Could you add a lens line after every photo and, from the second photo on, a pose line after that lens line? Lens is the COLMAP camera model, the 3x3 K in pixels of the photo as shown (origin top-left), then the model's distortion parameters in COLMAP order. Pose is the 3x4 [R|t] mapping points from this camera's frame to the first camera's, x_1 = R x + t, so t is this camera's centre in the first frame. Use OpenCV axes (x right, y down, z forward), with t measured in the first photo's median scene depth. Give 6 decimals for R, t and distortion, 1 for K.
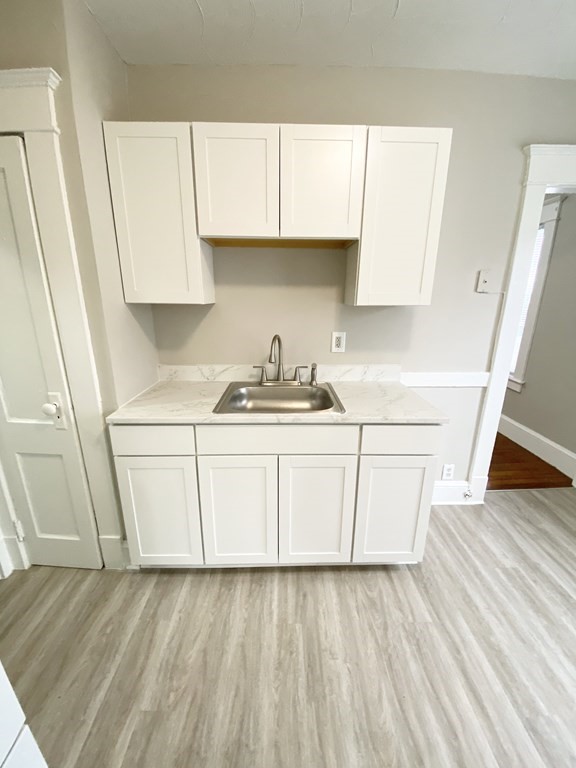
lens RADIAL K [[314.1, 0, 289.0], [0, 314.1, 381.4], [0, 0, 1]] dist [-0.015944, -0.002024]
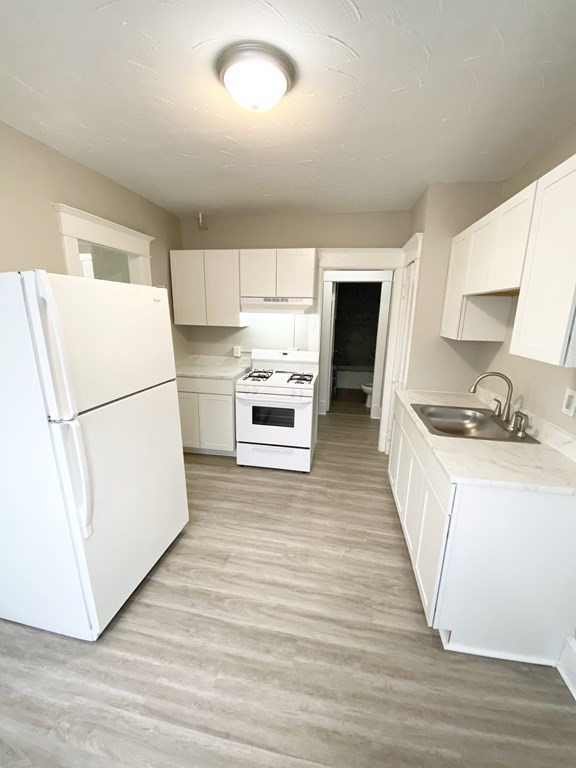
lens RADIAL K [[314.1, 0, 289.1], [0, 314.1, 388.2], [0, 0, 1]] dist [-0.015944, -0.002024]
pose [[-0.199303, 0.224024, -0.953987, 1.408915], [-0.271810, 0.922681, 0.273457, -0.244190], [0.941487, 0.313805, -0.123001, 0.575900]]
